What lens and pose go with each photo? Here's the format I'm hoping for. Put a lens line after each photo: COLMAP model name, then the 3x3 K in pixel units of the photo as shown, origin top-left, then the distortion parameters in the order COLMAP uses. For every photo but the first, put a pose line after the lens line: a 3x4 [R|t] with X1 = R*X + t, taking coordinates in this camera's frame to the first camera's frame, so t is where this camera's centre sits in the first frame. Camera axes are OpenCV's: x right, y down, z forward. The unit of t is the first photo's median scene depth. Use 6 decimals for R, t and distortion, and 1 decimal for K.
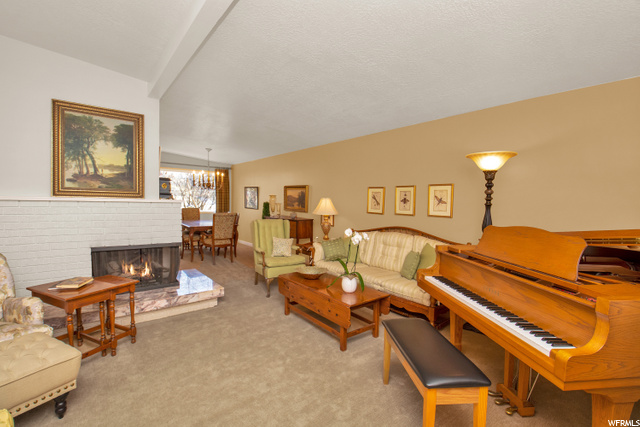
lens RADIAL K [[285.2, 0, 316.3], [0, 285.2, 205.3], [0, 0, 1]] dist [0.002526, -0.000943]
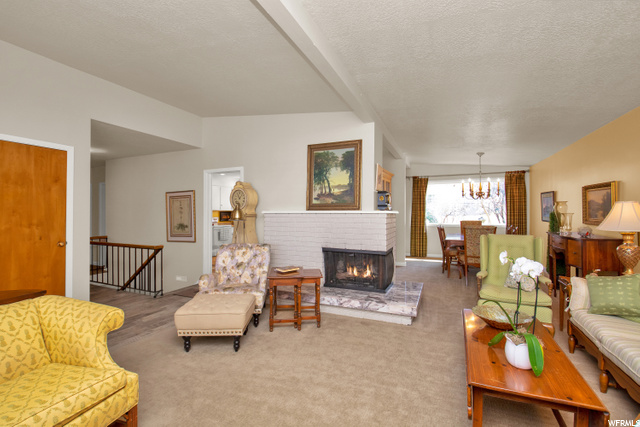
lens RADIAL K [[285.2, 0, 316.3], [0, 285.2, 205.3], [0, 0, 1]] dist [0.002526, -0.000943]
pose [[0.469835, -0.042878, -0.881712, 0.359144], [0.001685, 0.998861, -0.047677, 0.010999], [0.882753, 0.020915, 0.469372, 0.311693]]
